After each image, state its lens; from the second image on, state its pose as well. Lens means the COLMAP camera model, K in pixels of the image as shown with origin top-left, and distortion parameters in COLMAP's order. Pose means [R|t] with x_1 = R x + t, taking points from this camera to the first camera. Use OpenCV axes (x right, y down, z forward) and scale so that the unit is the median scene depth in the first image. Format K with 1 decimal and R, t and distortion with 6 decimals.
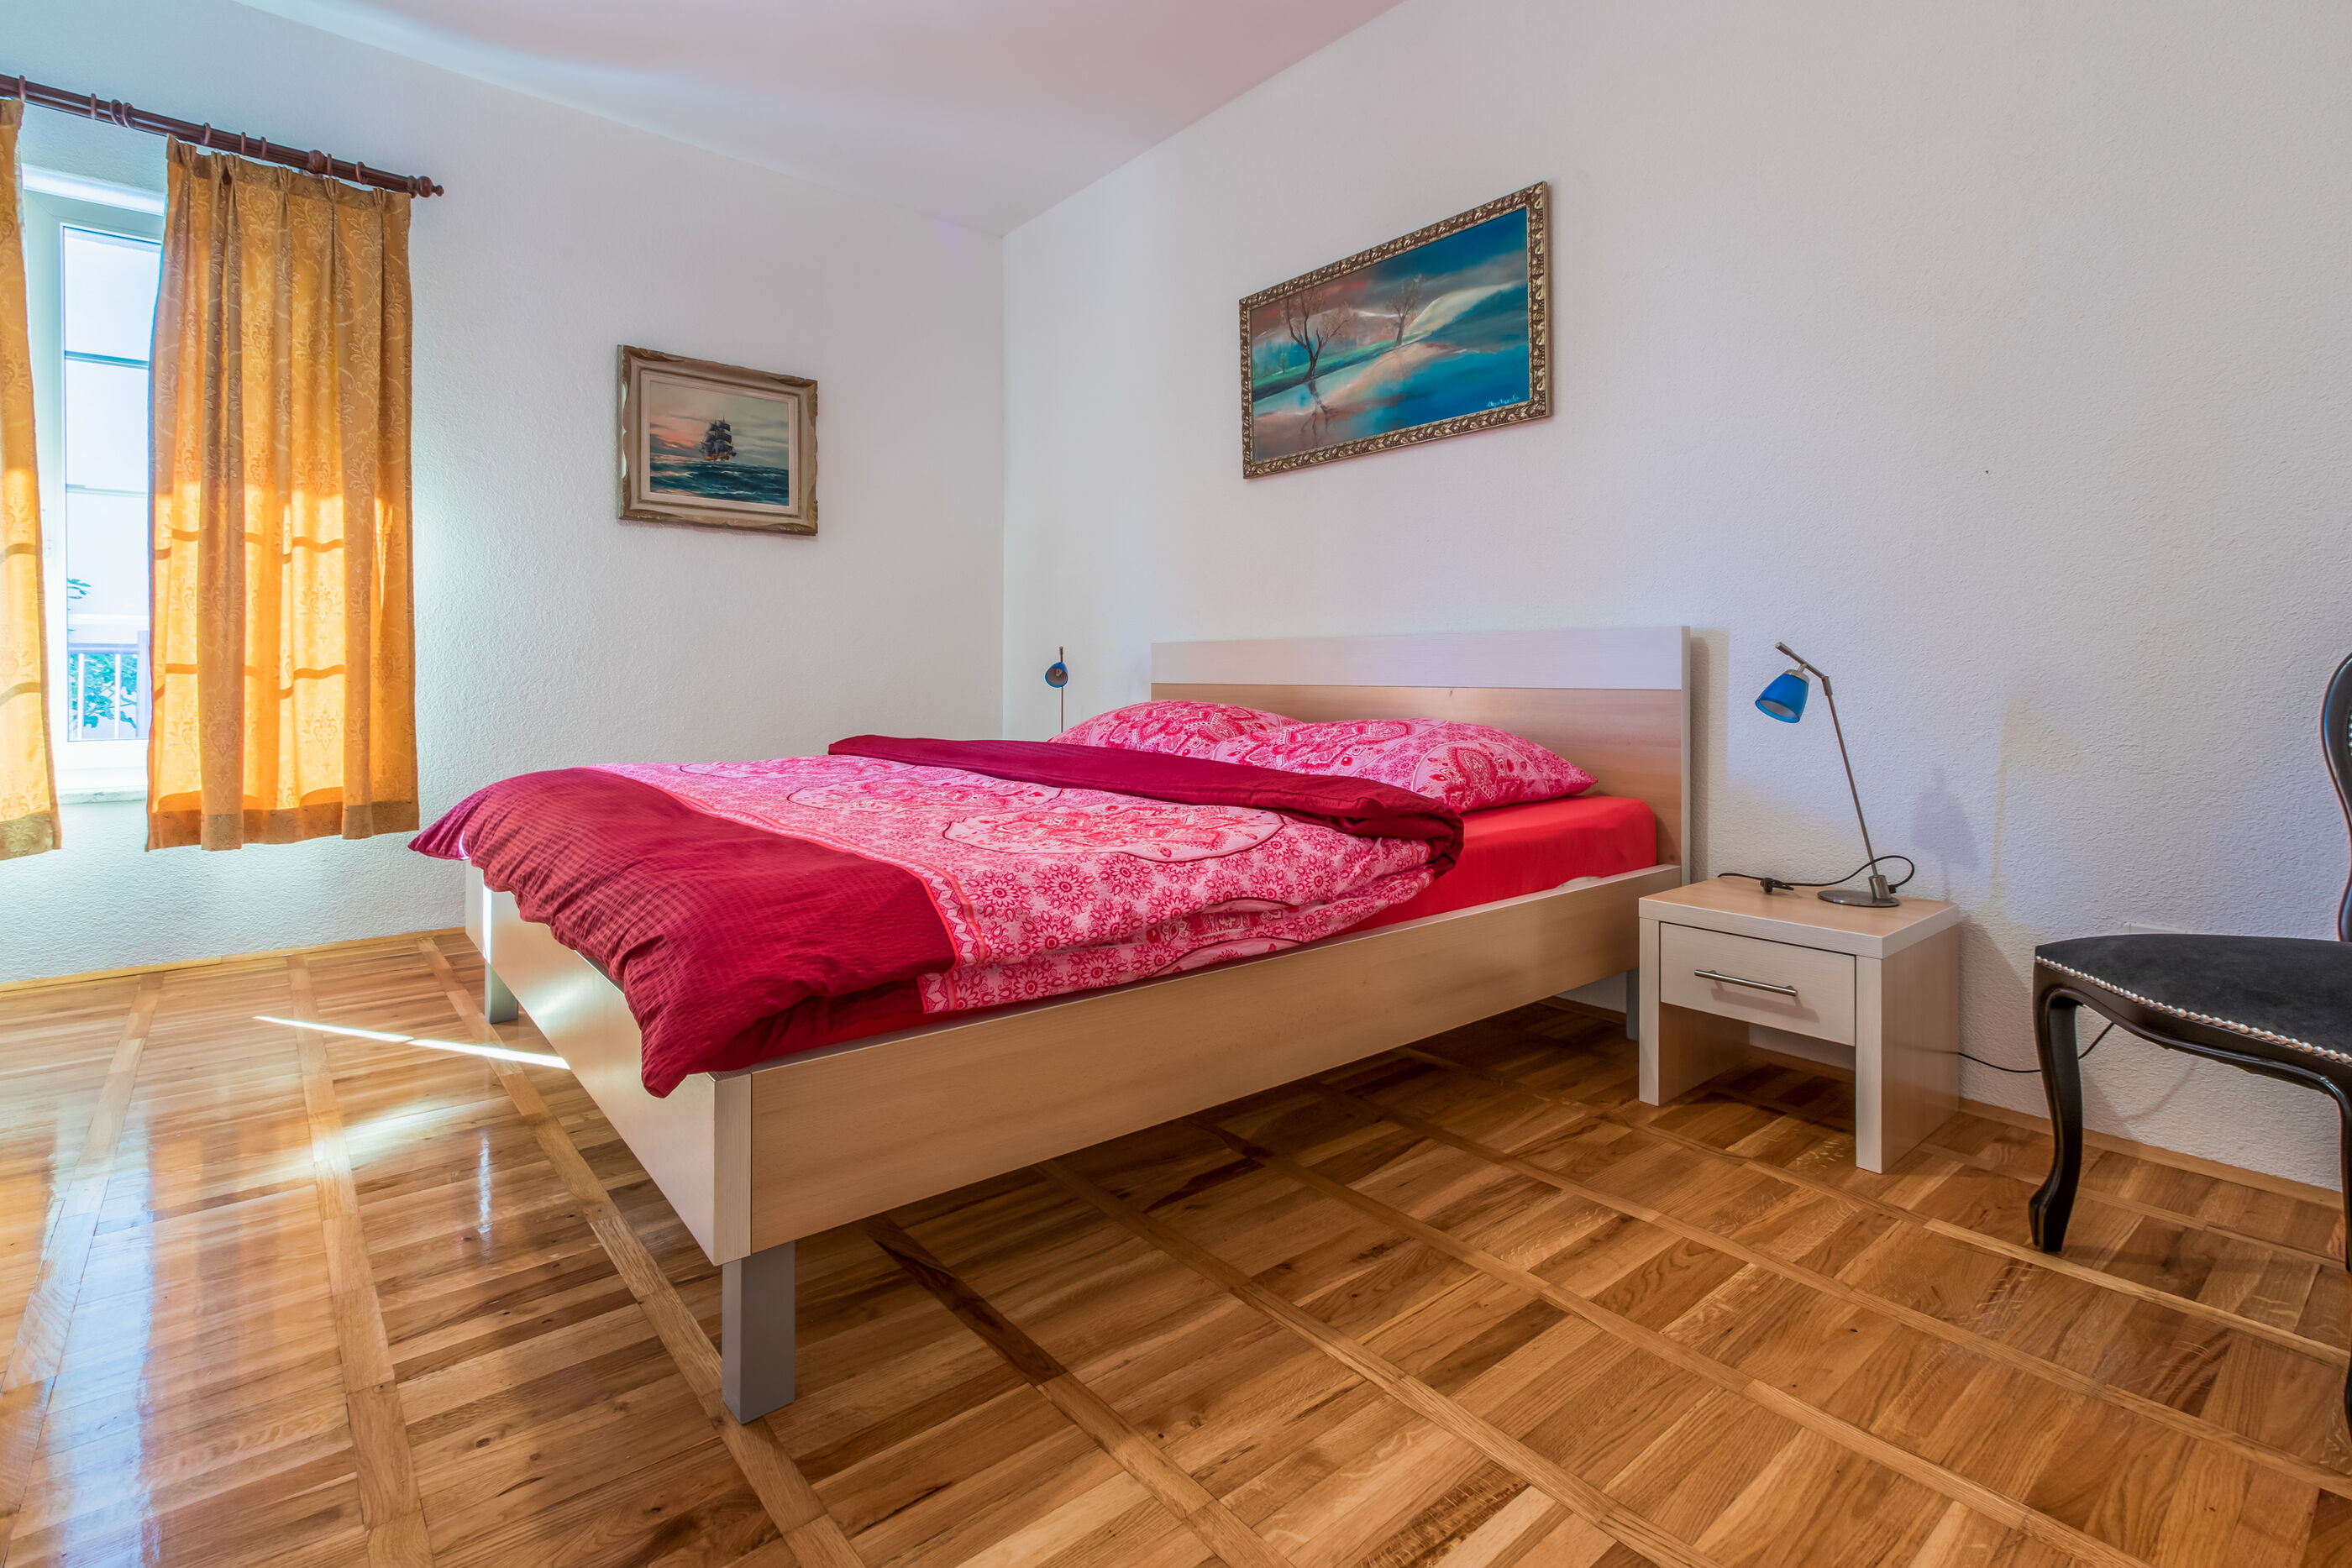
lens RADIAL K [[1113.4, 0, 1170.5], [0, 1113.4, 682.6], [0, 0, 1]] dist [0.001570, 0.000124]
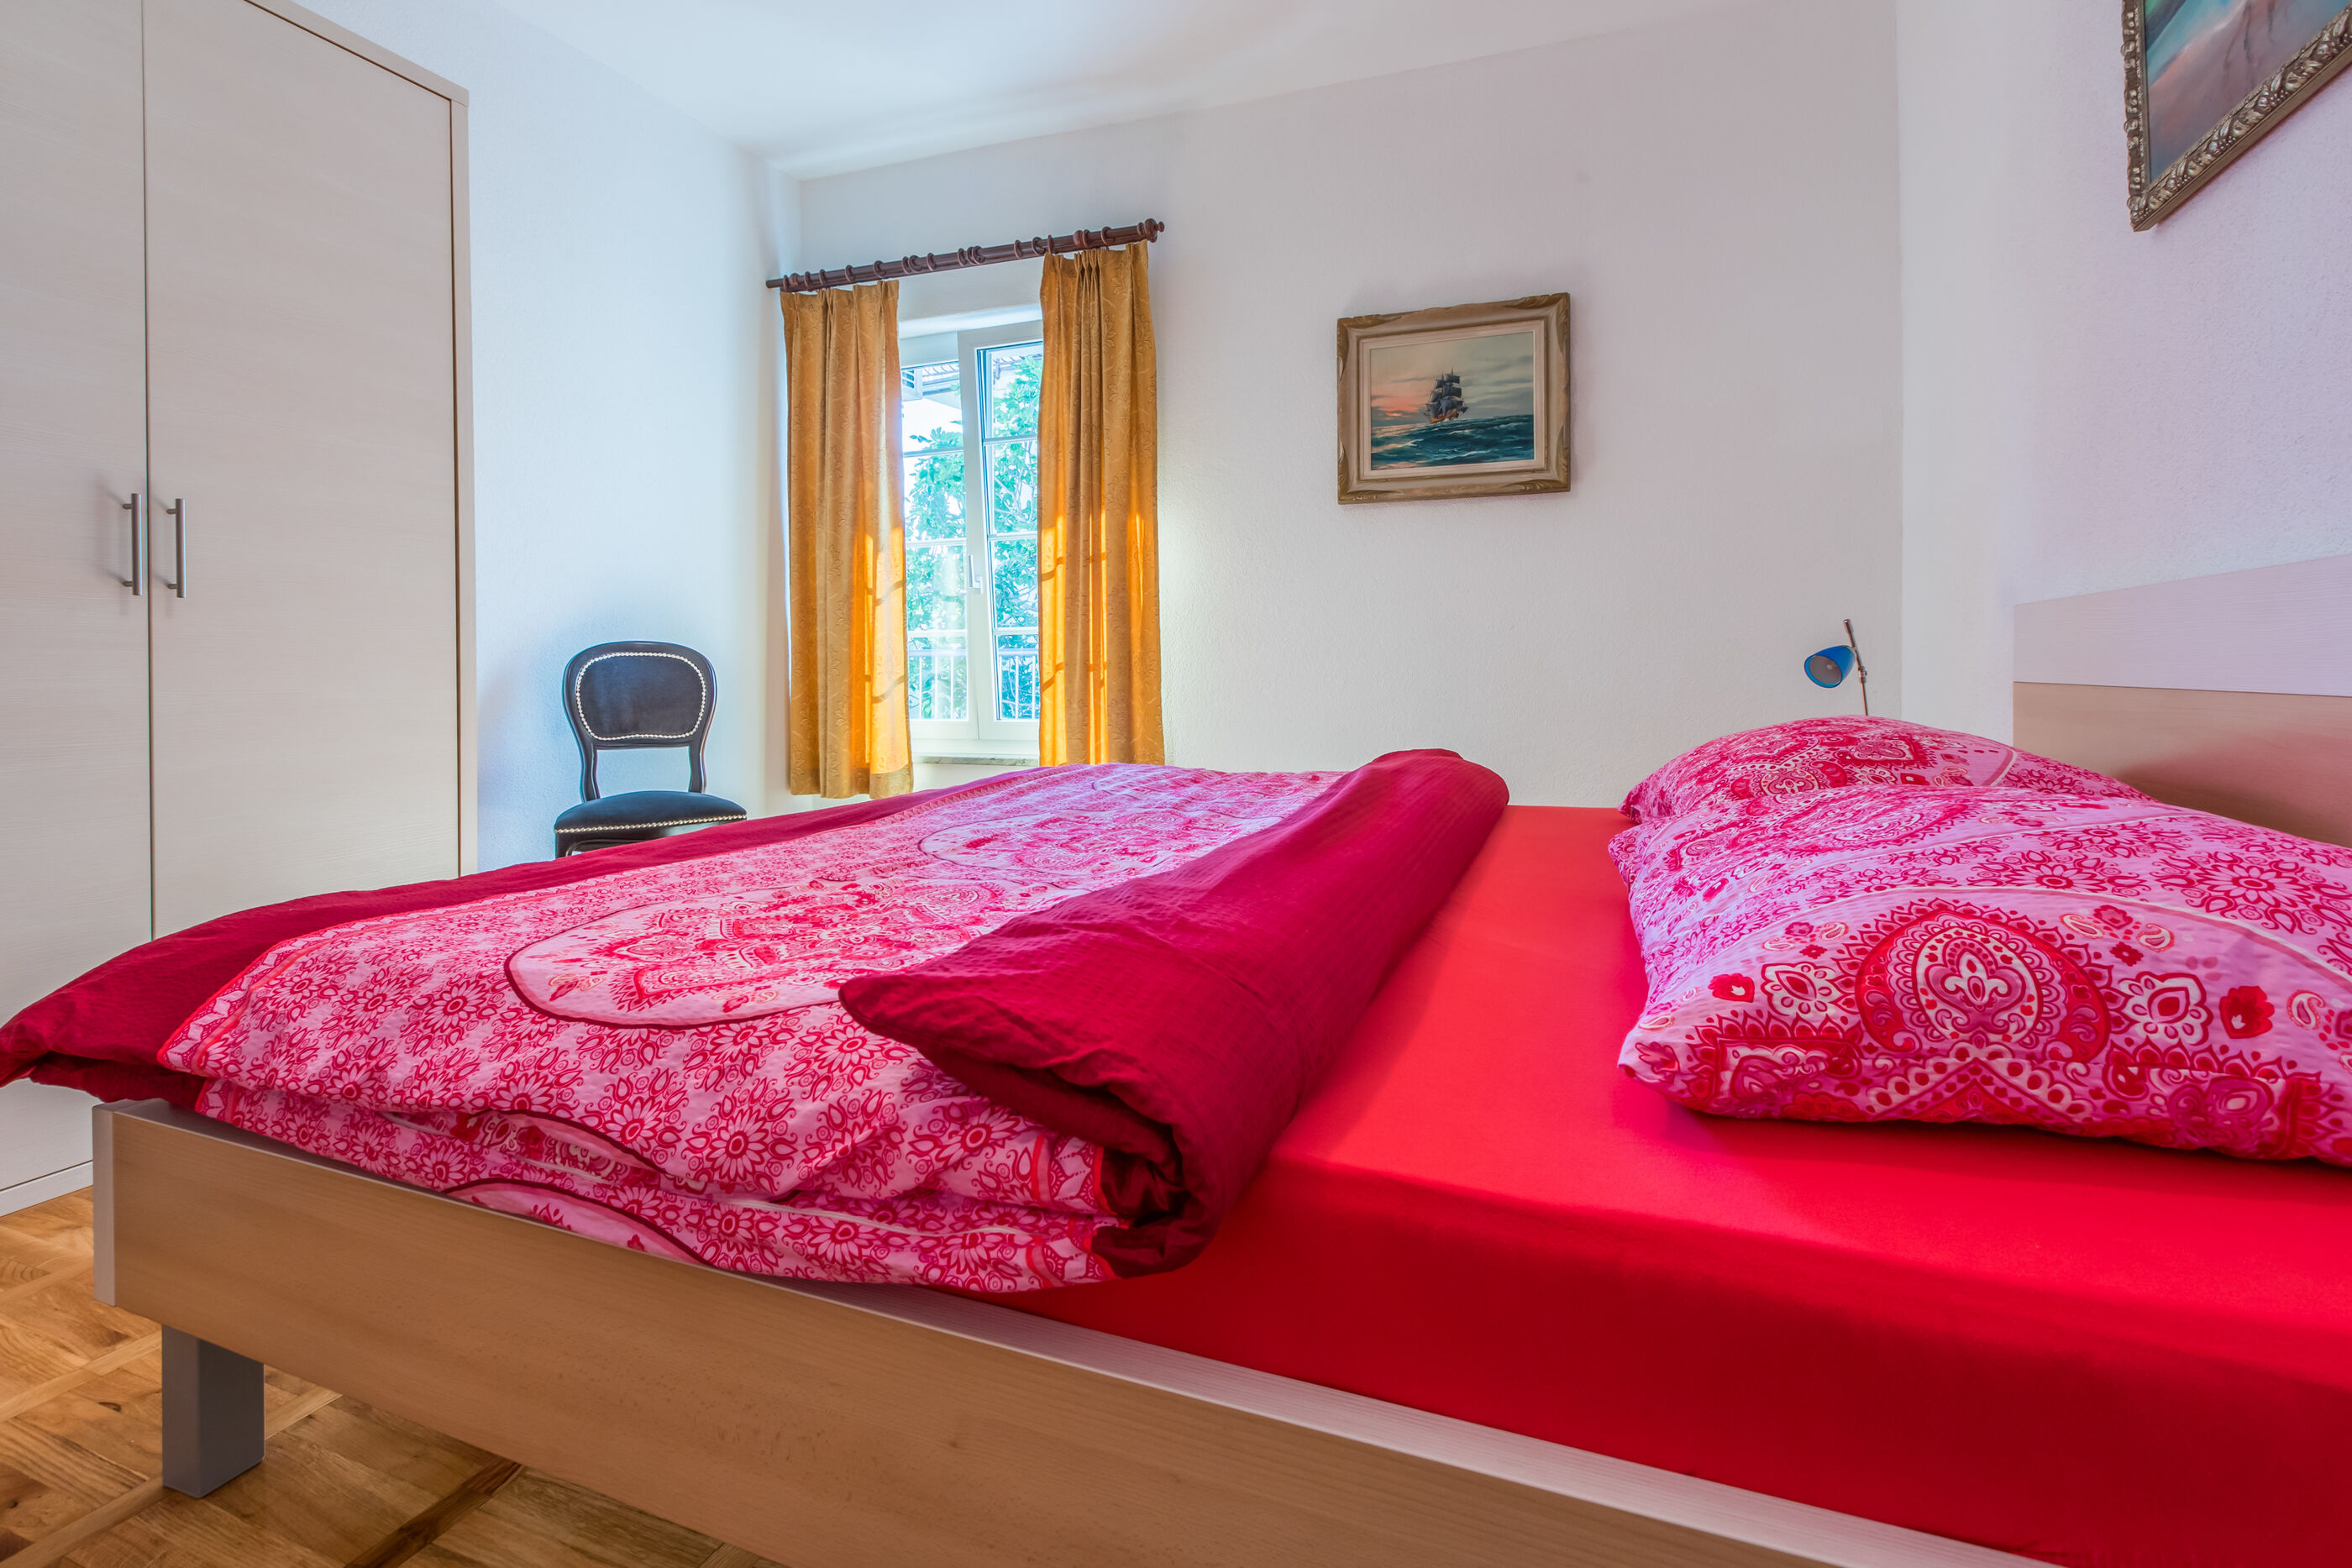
lens RADIAL K [[1113.4, 0, 1170.5], [0, 1113.4, 682.6], [0, 0, 1]] dist [0.001570, 0.000124]
pose [[0.474380, 0.006707, -0.880294, 0.264503], [0.000777, 0.999967, 0.008038, -0.003307], [0.880320, -0.004497, 0.474360, 0.415915]]
